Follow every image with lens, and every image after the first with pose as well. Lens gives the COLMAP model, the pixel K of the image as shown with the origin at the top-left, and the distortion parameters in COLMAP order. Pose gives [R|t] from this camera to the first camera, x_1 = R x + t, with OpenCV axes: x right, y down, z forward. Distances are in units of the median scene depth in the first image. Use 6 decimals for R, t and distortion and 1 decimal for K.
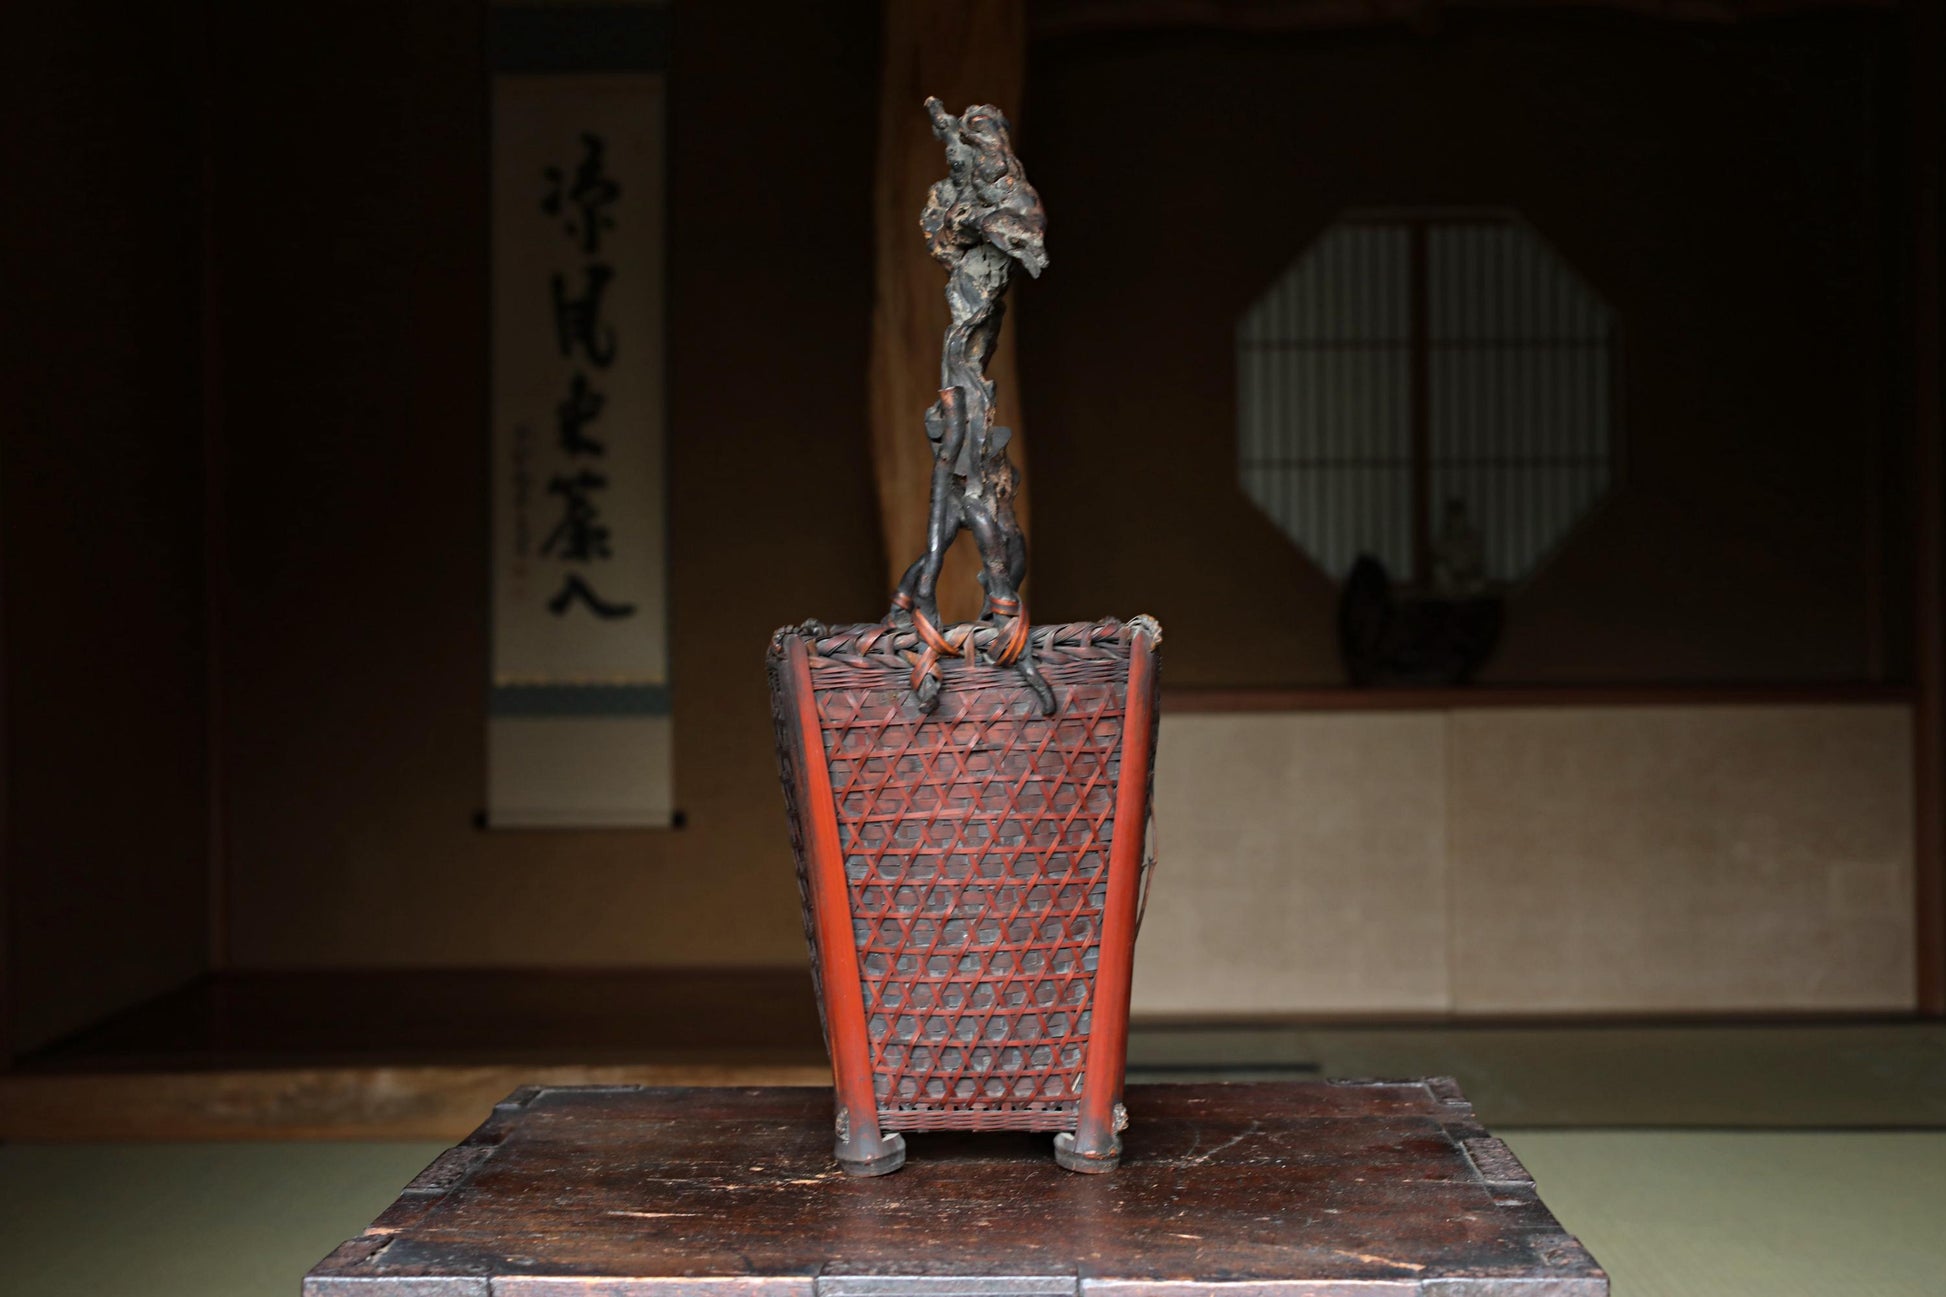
lens RADIAL K [[3065.0, 0, 973.1], [0, 3065.0, 643.4], [0, 0, 1]] dist [0.030165, 0.000000]
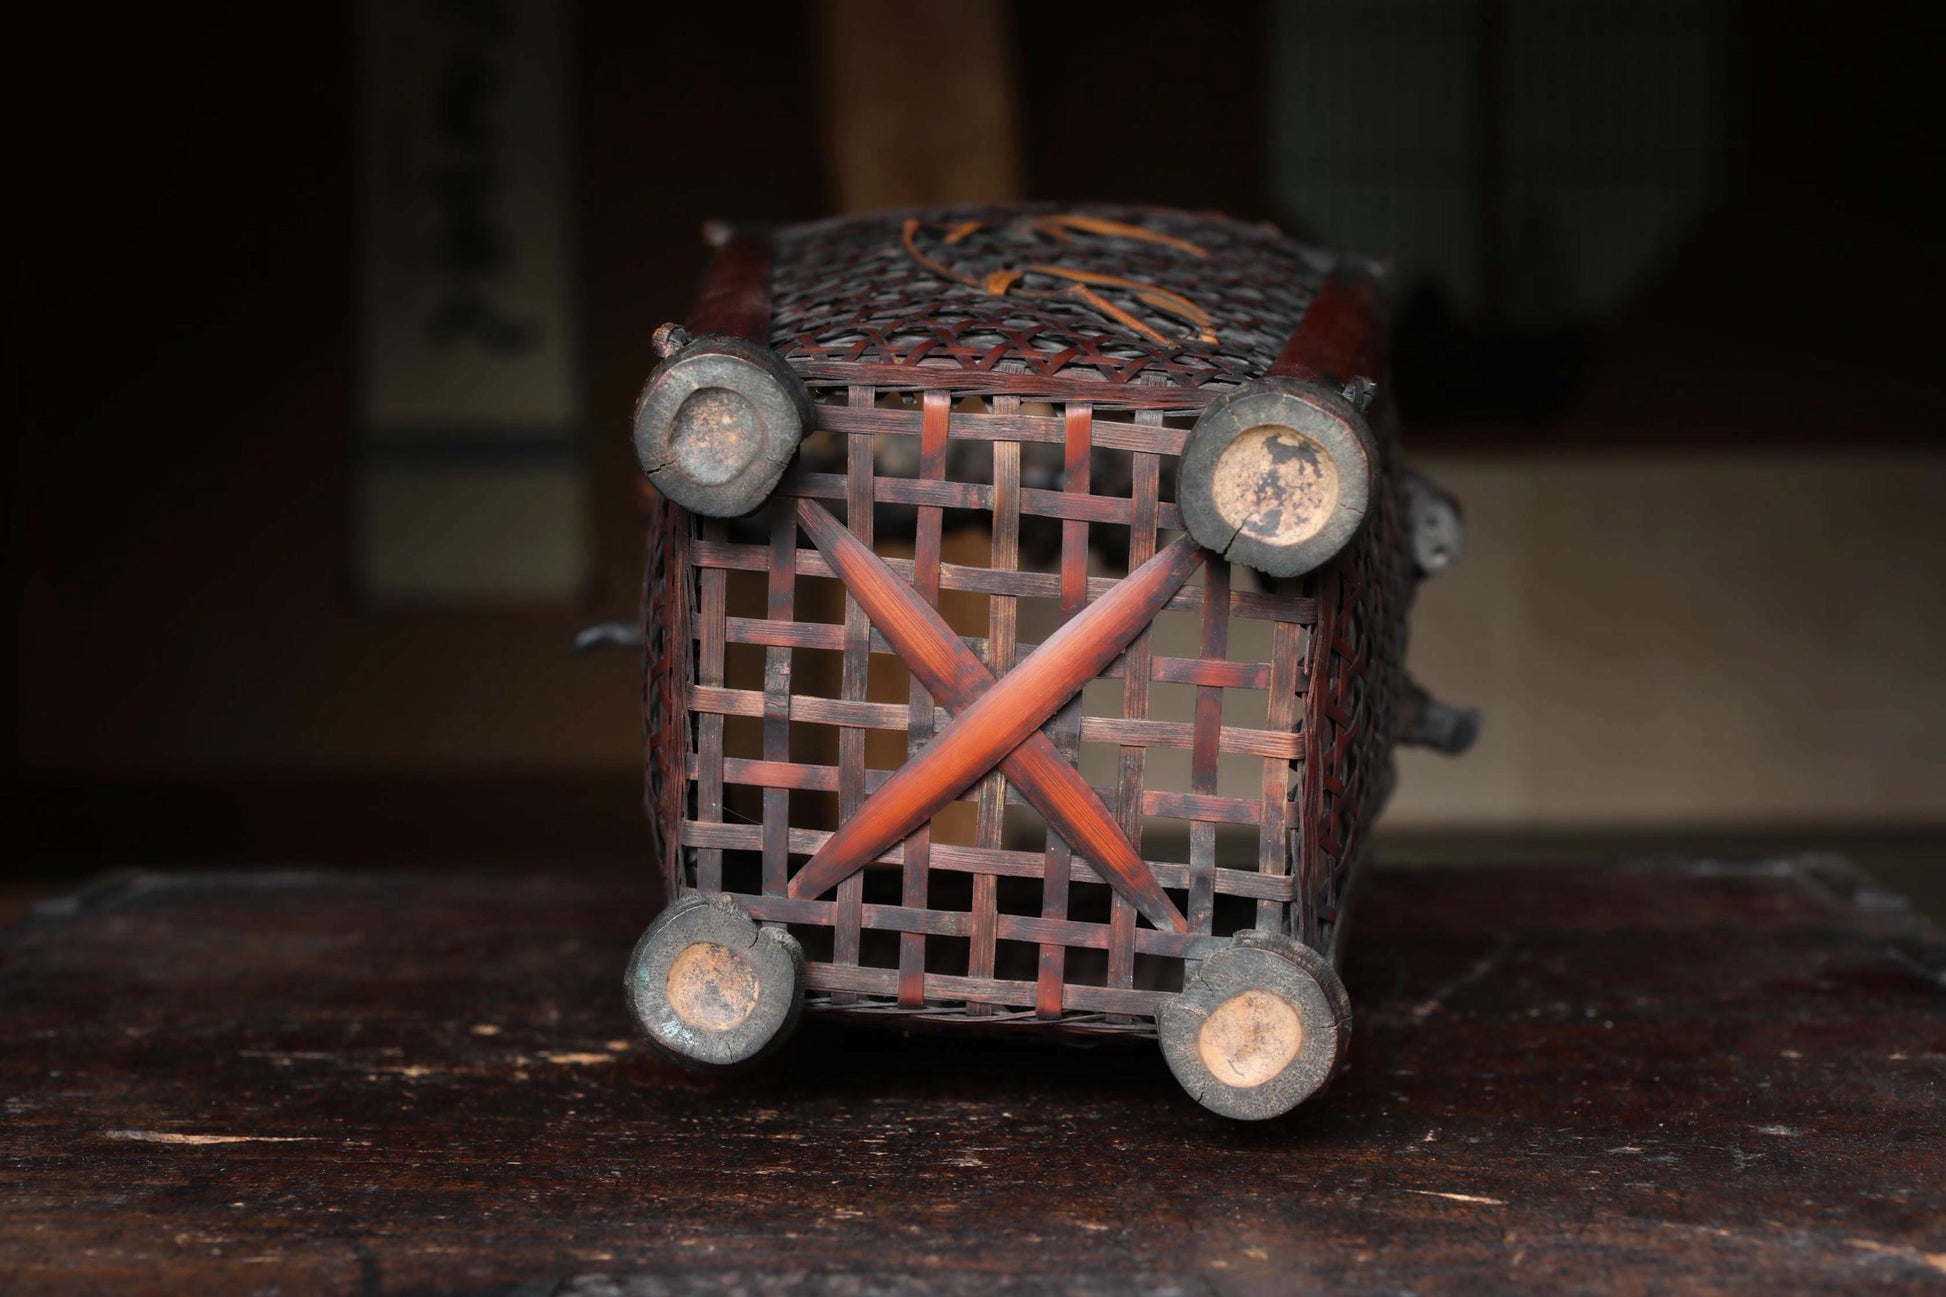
lens RADIAL K [[3065.0, 0, 979.8], [0, 3065.0, 661.8], [0, 0, 1]] dist [0.030165, 0.000000]
pose [[0.999948, 0.000555, 0.010144, 0.000405], [-0.001139, 0.998333, 0.057706, 0.089167], [-0.010095, -0.057715, 0.998282, 0.541821]]
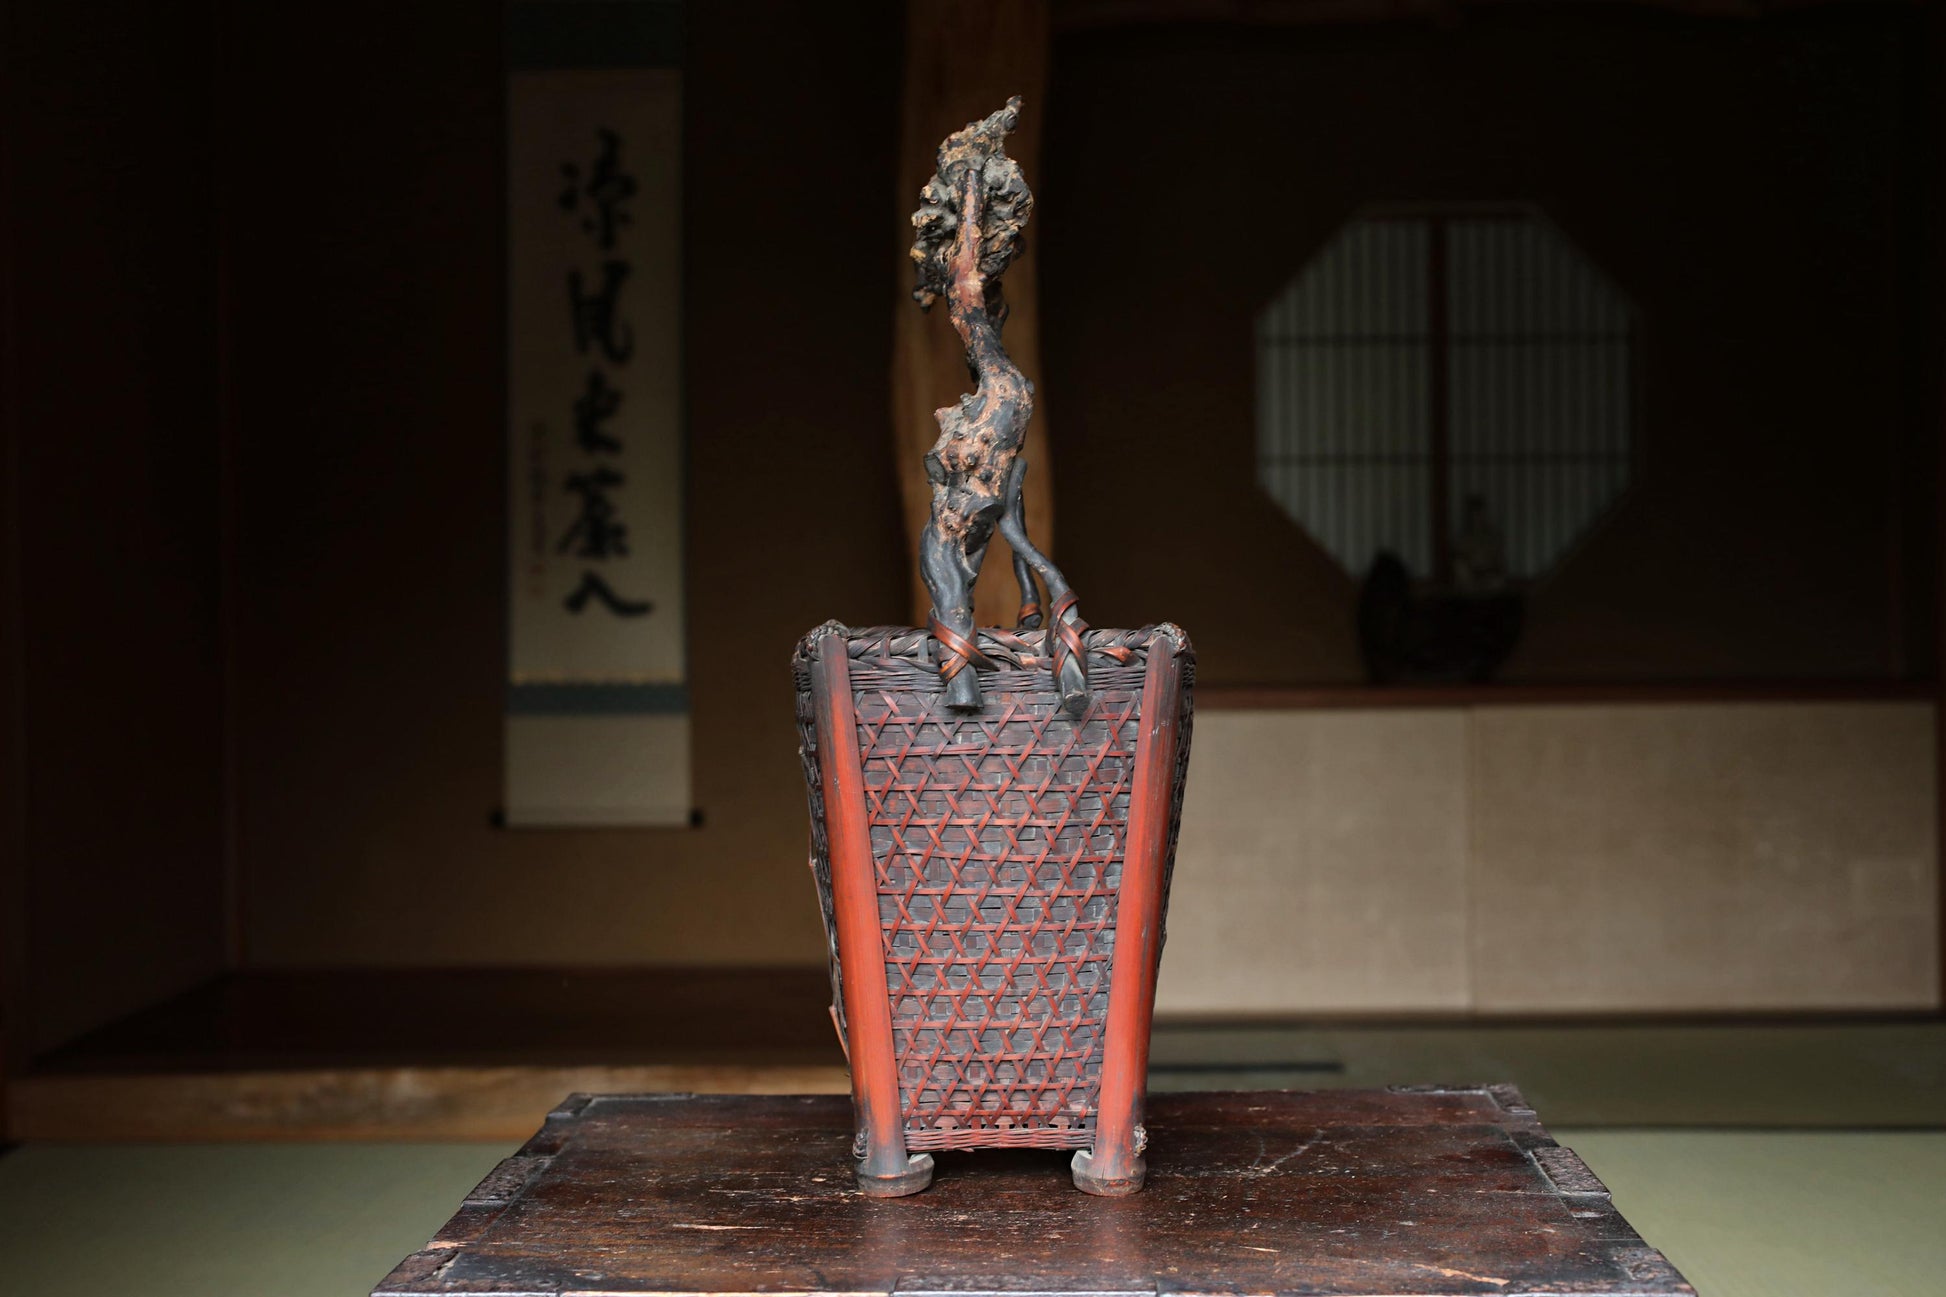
lens RADIAL K [[3065.0, 0, 971.6], [0, 3065.0, 643.9], [0, 0, 1]] dist [0.030165, 0.000000]
pose [[0.999999, -0.000920, 0.000588, -0.022232], [0.000919, 0.999998, 0.001949, -0.003121], [-0.000590, -0.001948, 0.999998, 0.012906]]
